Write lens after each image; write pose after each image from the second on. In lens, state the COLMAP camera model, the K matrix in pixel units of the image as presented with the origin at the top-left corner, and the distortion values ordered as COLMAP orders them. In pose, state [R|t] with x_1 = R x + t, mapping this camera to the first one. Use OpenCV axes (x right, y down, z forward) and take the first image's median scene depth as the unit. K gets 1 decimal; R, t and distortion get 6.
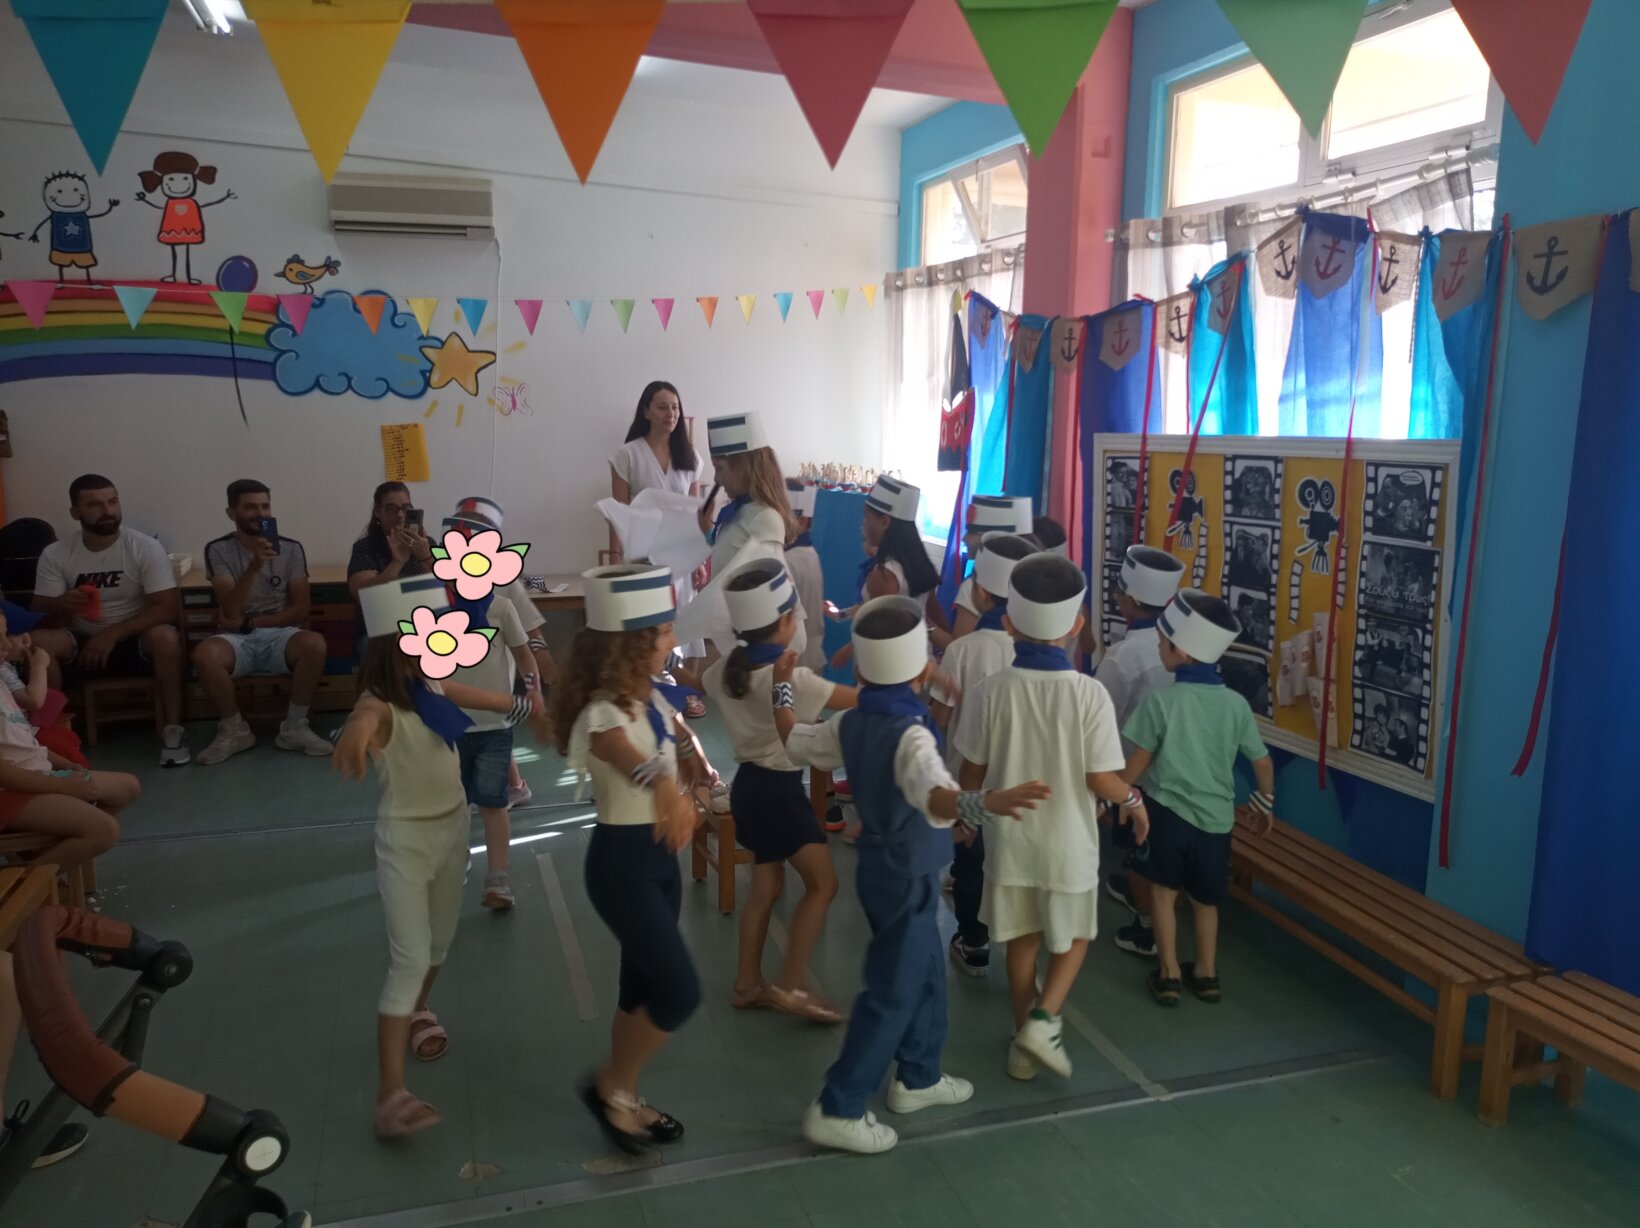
lens RADIAL K [[1273.1, 0, 784.2], [0, 1273.1, 634.9], [0, 0, 1]] dist [0.007741, 0.005603]
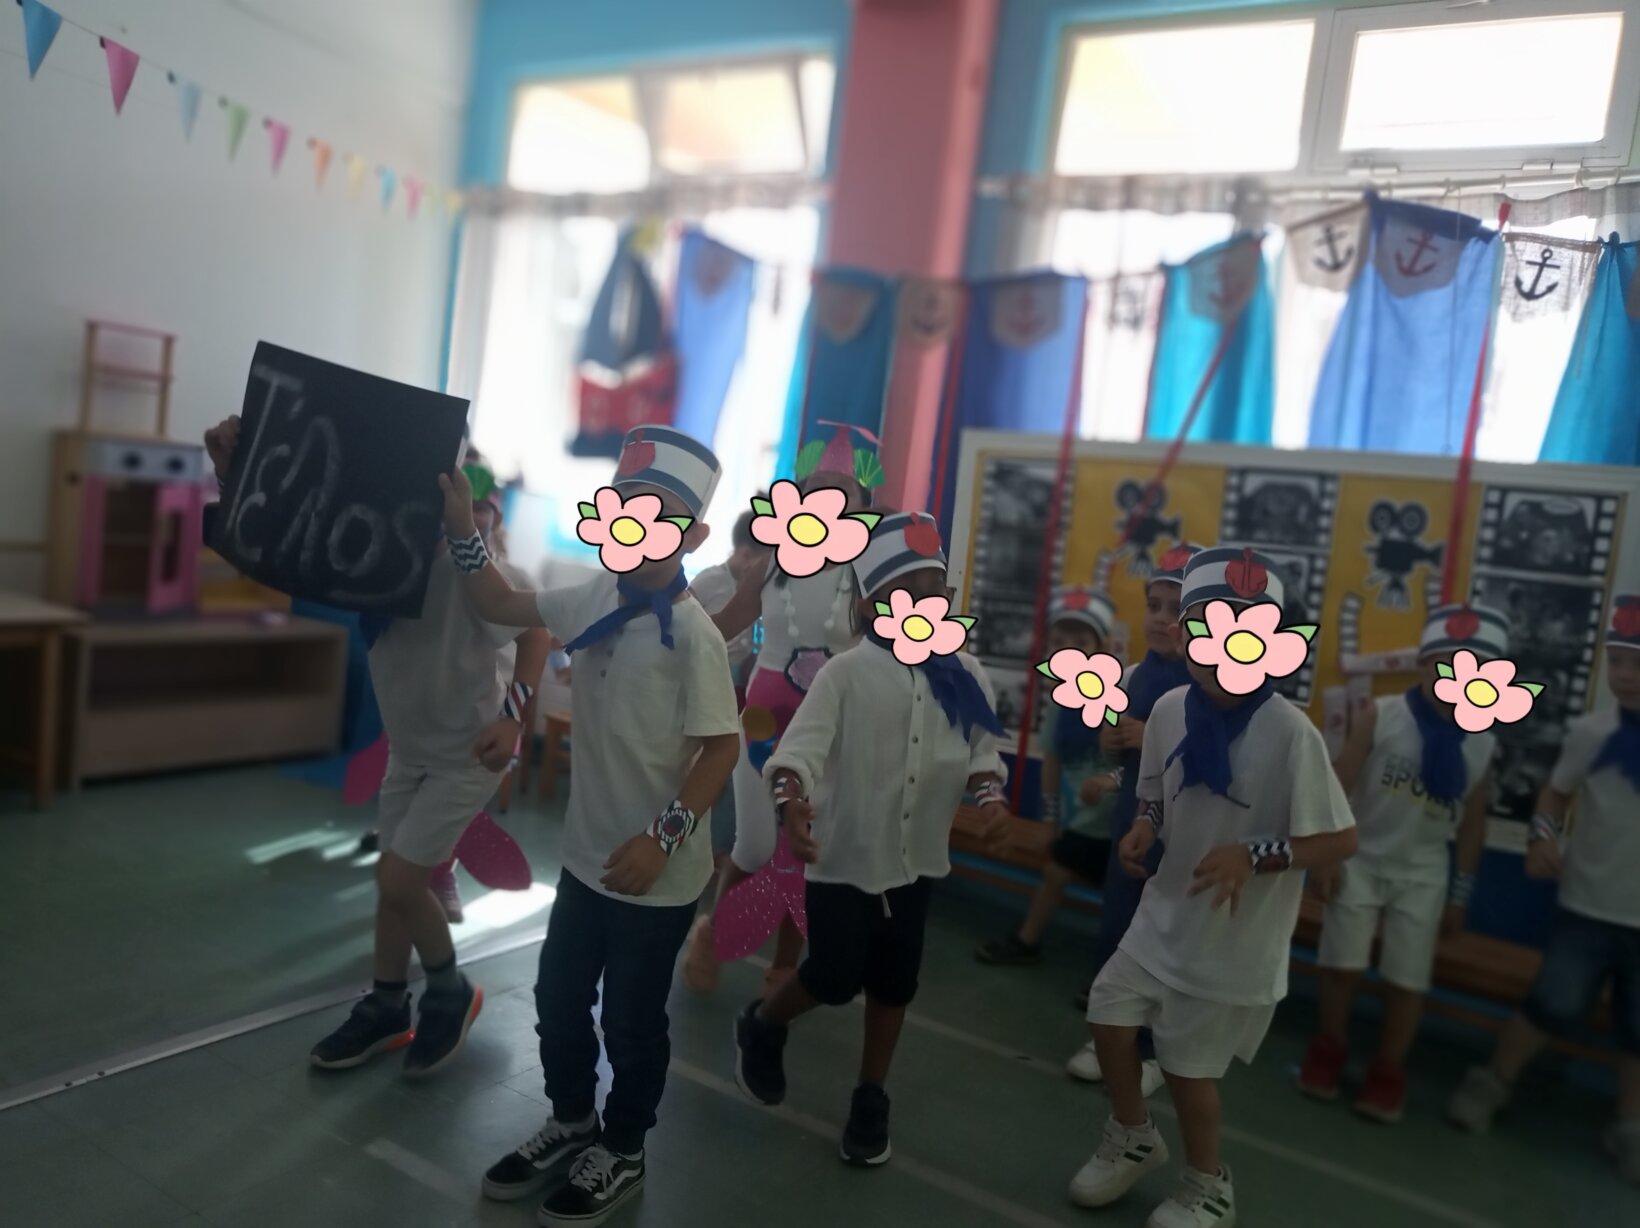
lens RADIAL K [[1273.1, 0, 767.2], [0, 1273.1, 602.7], [0, 0, 1]] dist [0.007741, 0.005603]
pose [[0.735240, 0.016882, 0.677597, -0.462431], [0.018962, 0.998786, -0.045459, -0.020117], [-0.677542, 0.046272, 0.734027, 0.614185]]
